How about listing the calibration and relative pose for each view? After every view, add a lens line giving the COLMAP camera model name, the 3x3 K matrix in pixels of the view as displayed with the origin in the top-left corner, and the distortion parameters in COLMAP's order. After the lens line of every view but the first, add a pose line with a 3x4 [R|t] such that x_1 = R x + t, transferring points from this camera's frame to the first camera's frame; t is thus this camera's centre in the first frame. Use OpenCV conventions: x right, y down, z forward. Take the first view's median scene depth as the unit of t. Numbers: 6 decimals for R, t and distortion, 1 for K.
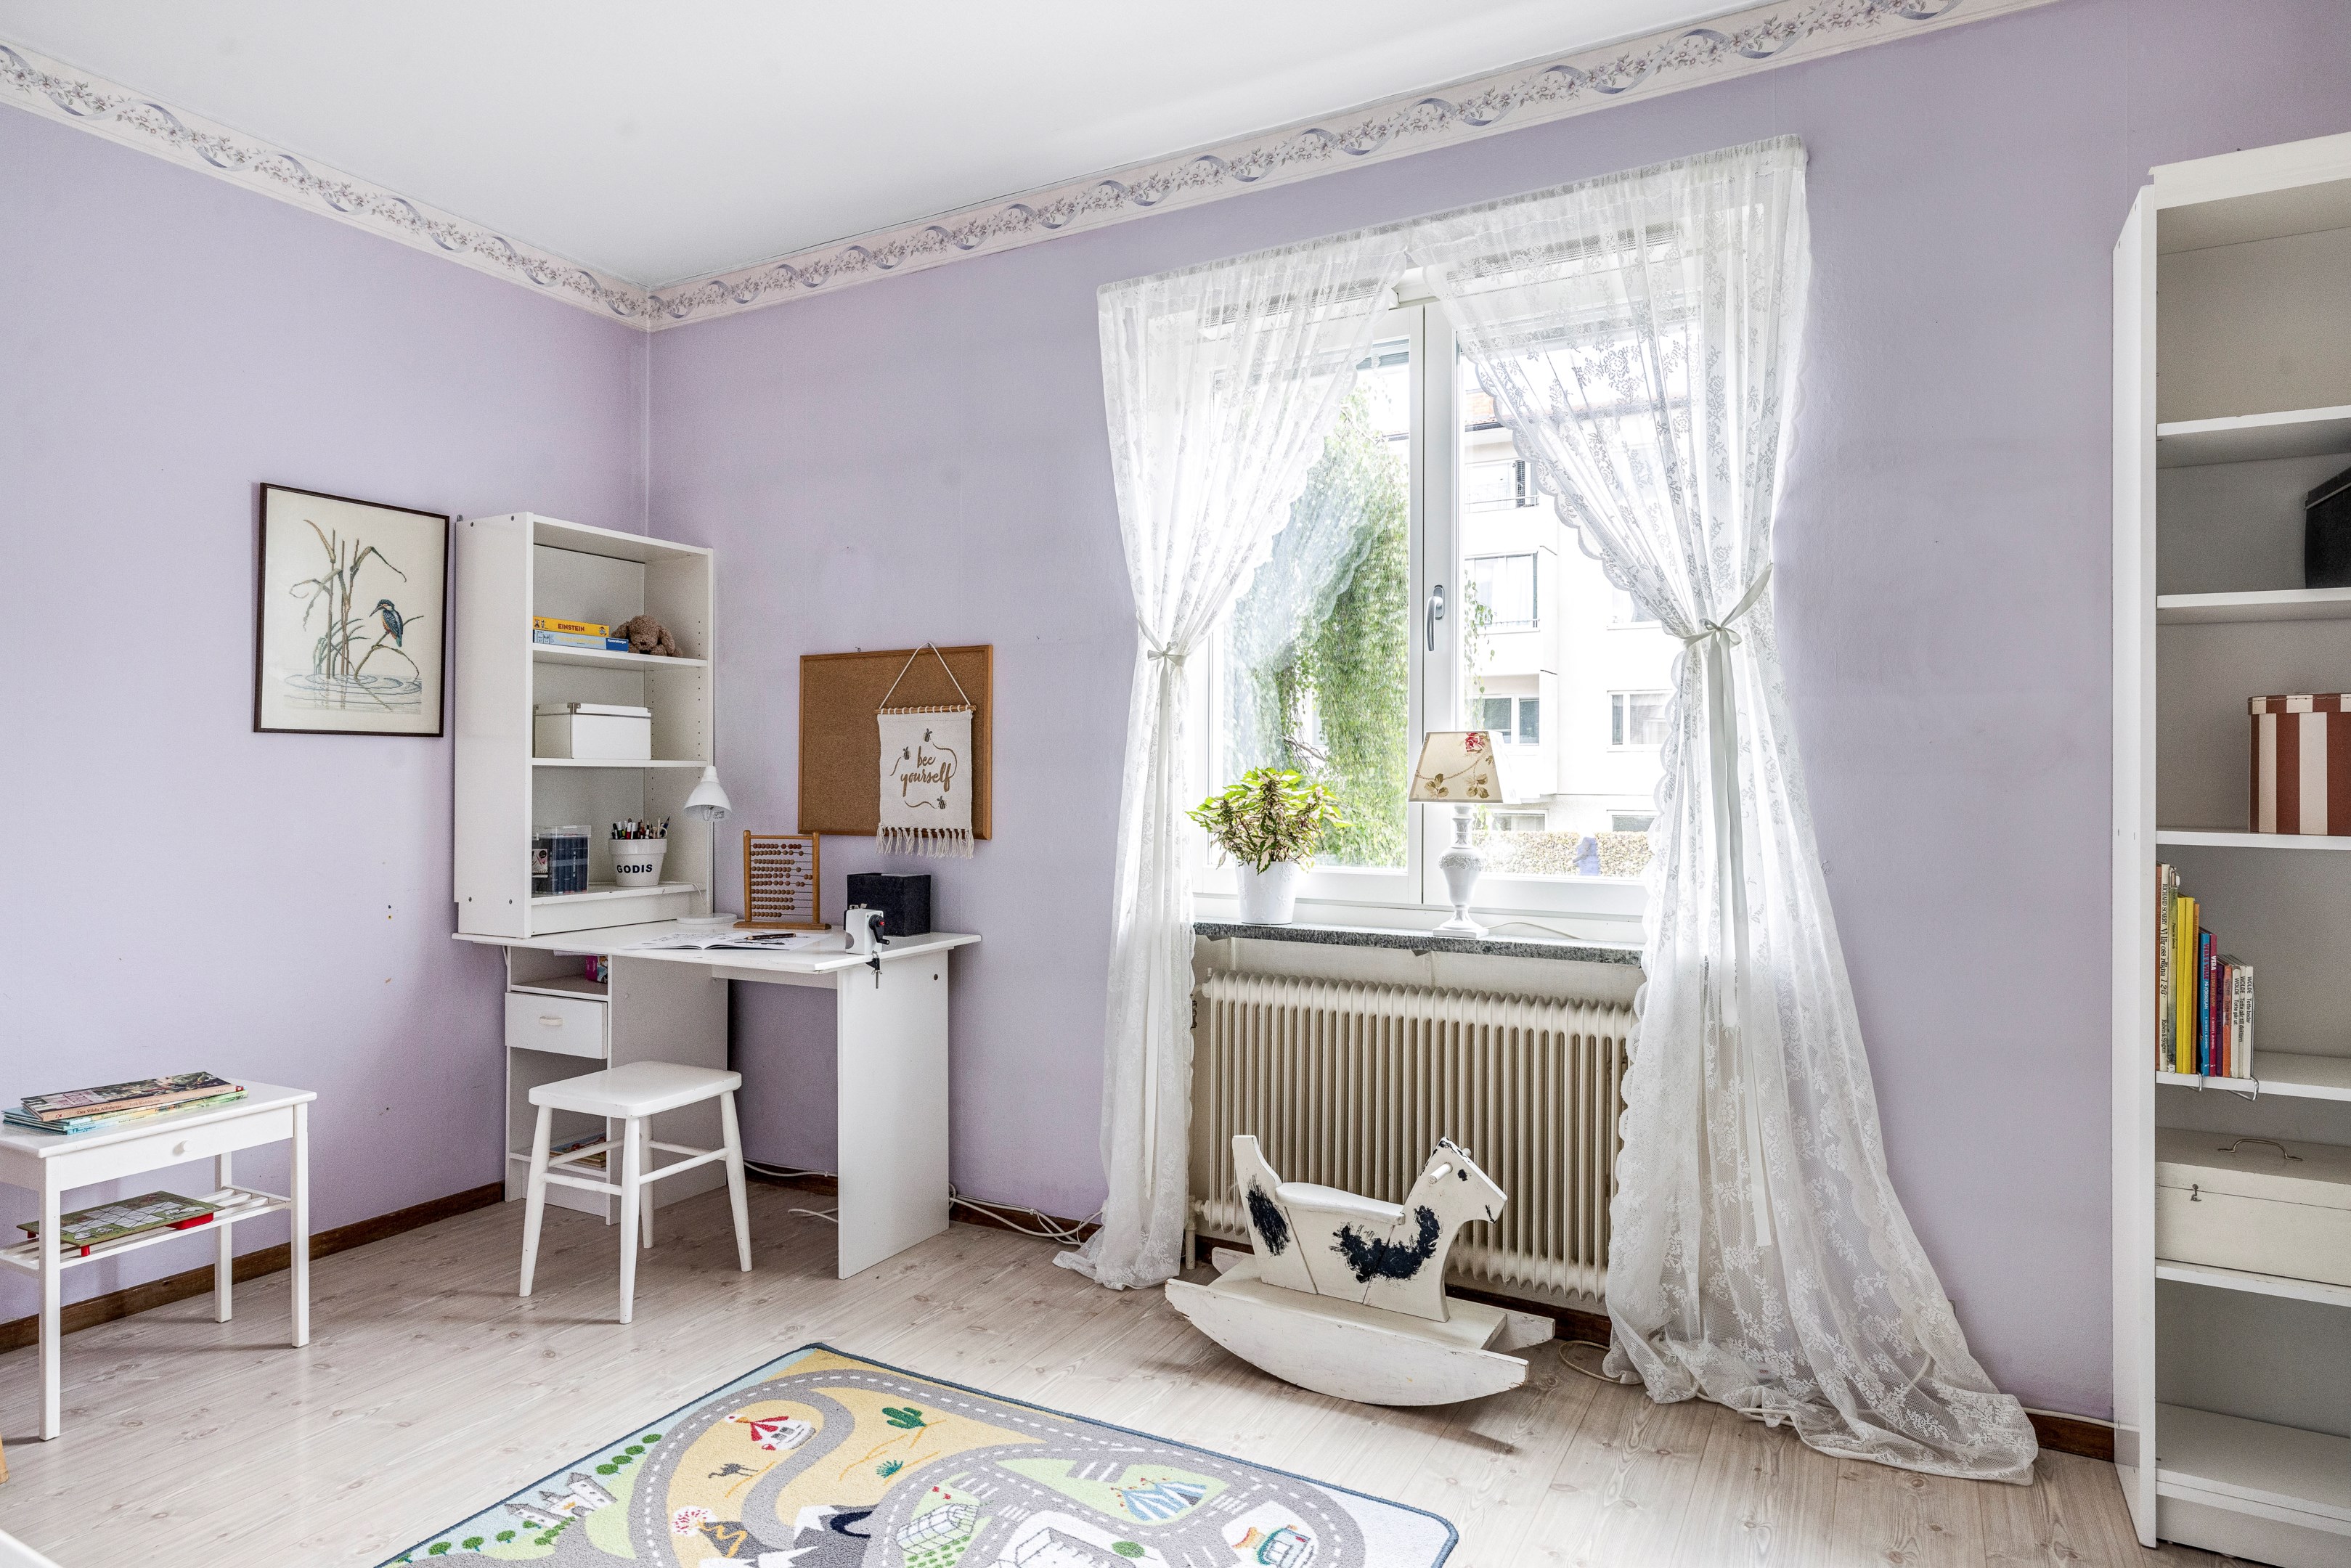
lens RADIAL K [[1325.2, 0, 1175.9], [0, 1325.2, 772.0], [0, 0, 1]] dist [-0.000667, 0.000955]
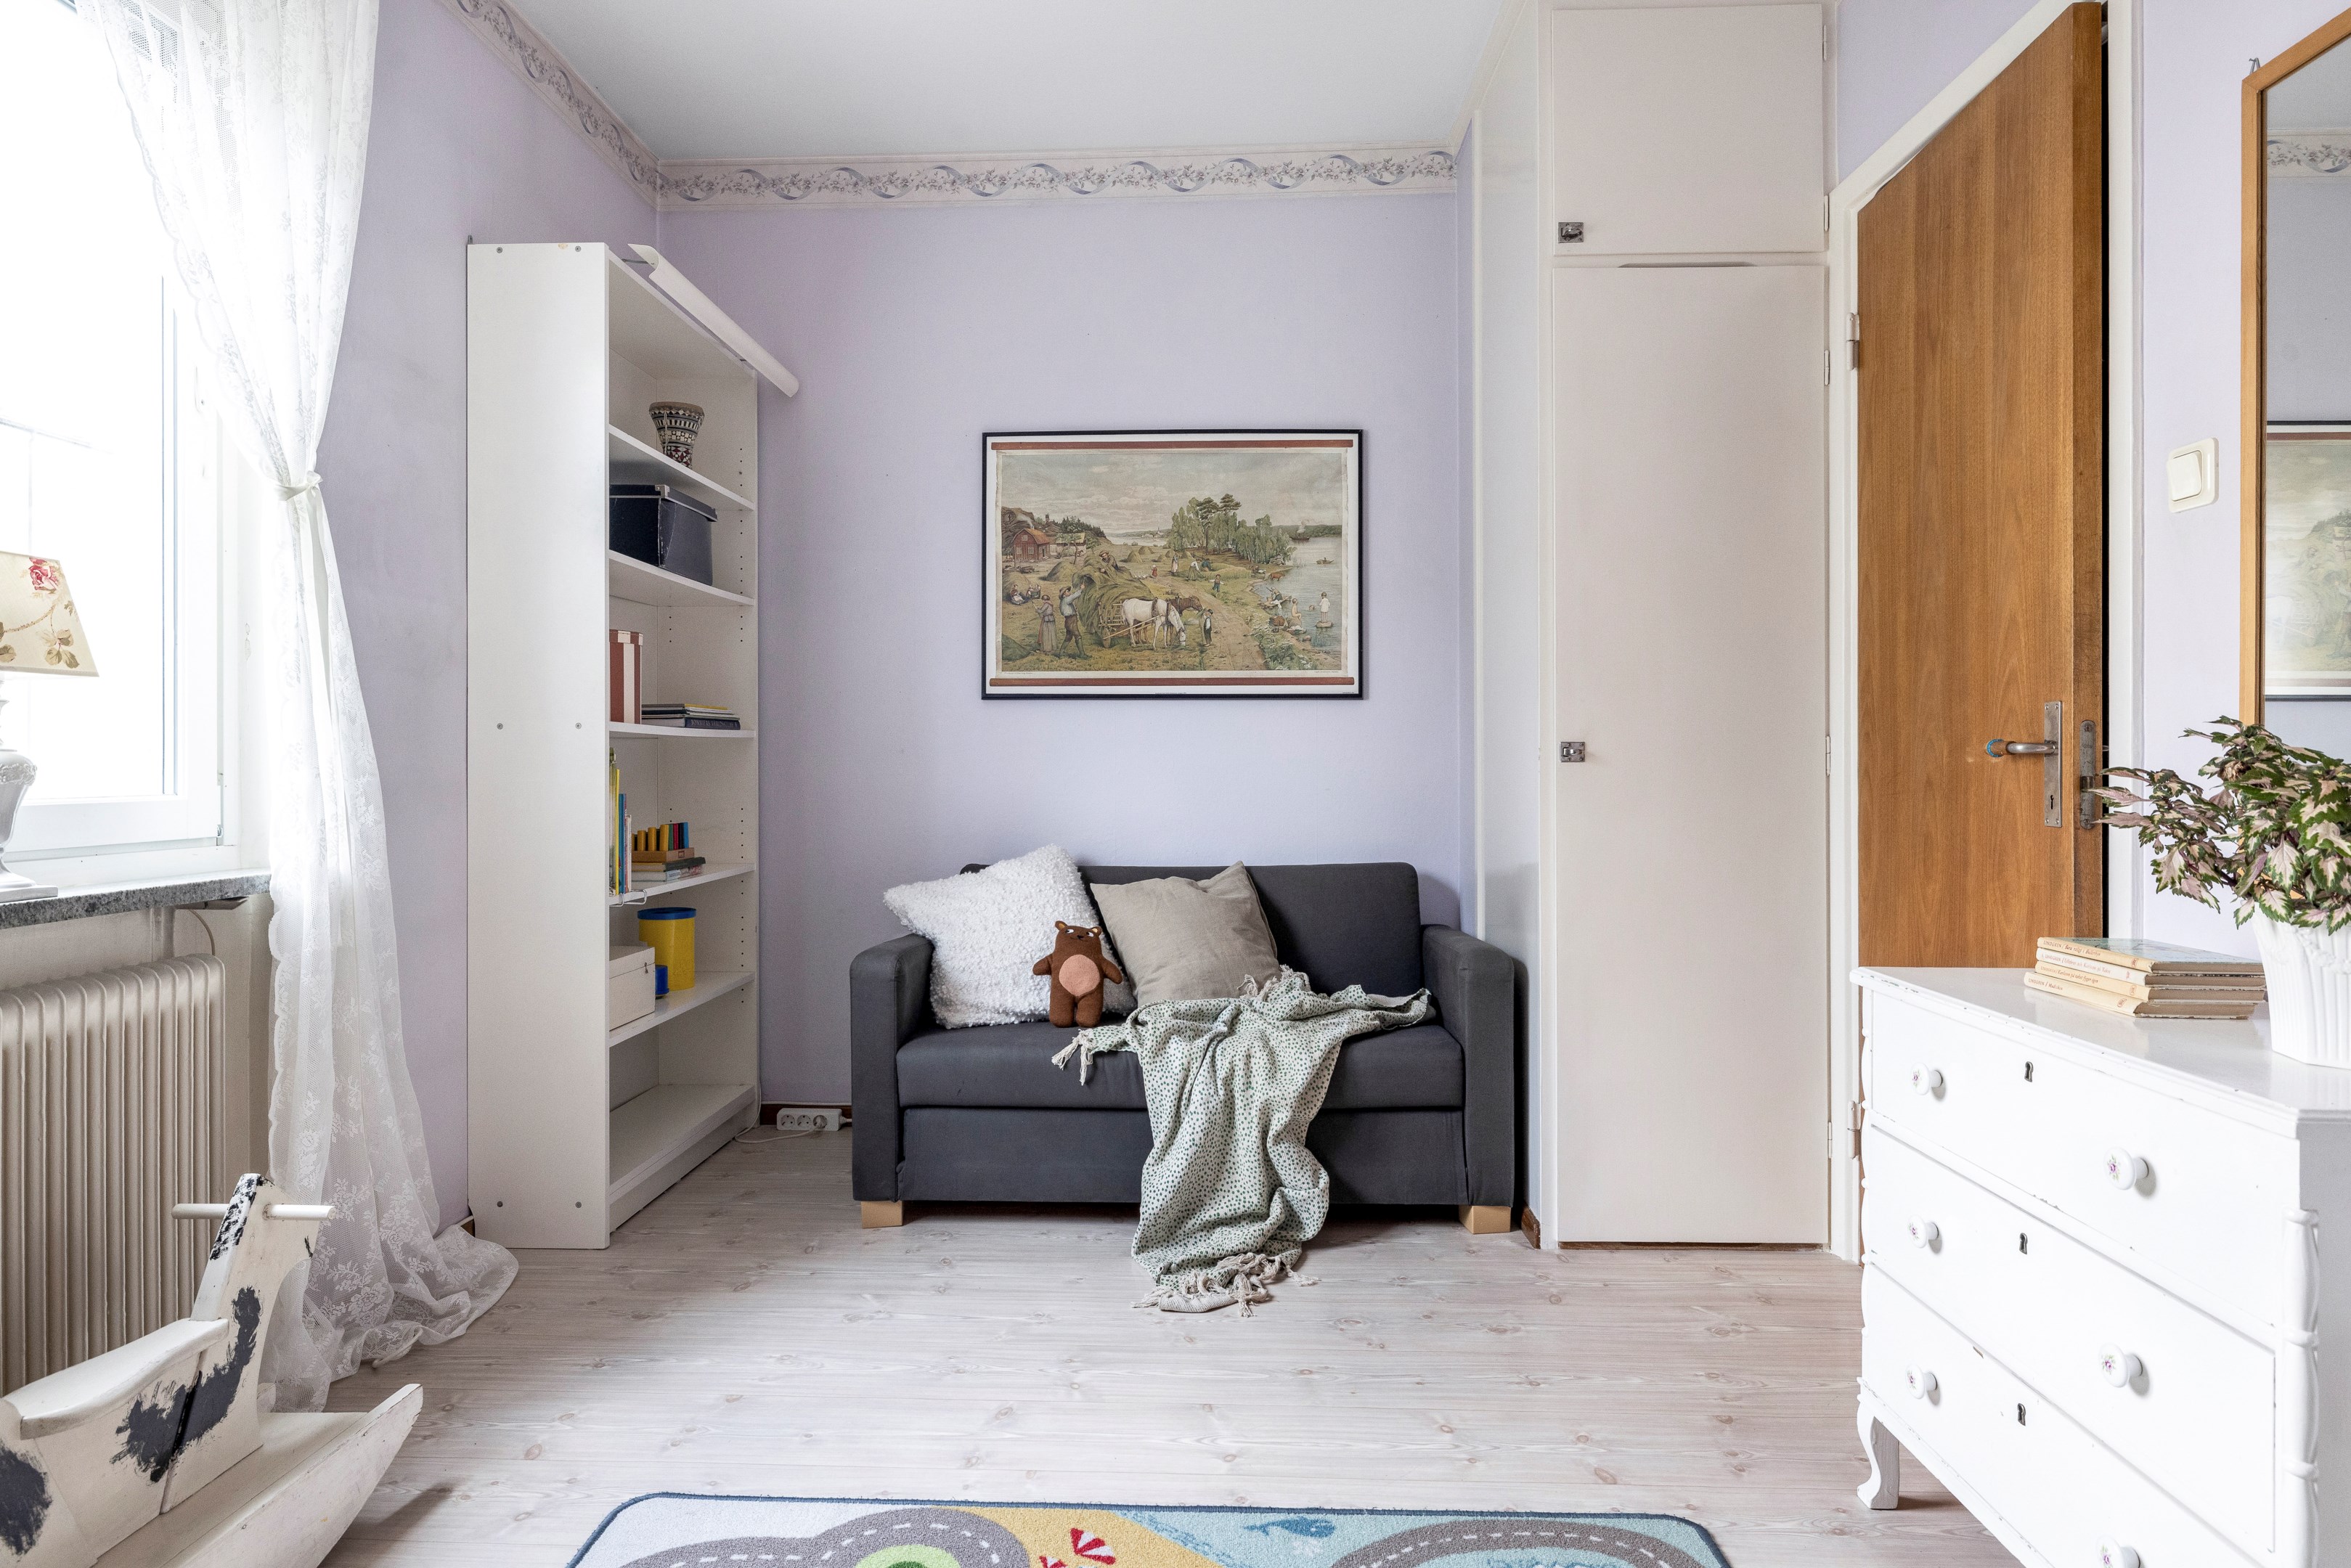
lens RADIAL K [[1325.2, 0, 1175.9], [0, 1325.2, 772.0], [0, 0, 1]] dist [-0.000667, 0.000955]
pose [[-0.448684, -0.006183, 0.893669, -0.588913], [0.004837, 0.999945, 0.009346, 0.069125], [-0.893677, 0.008516, -0.448630, 0.865559]]
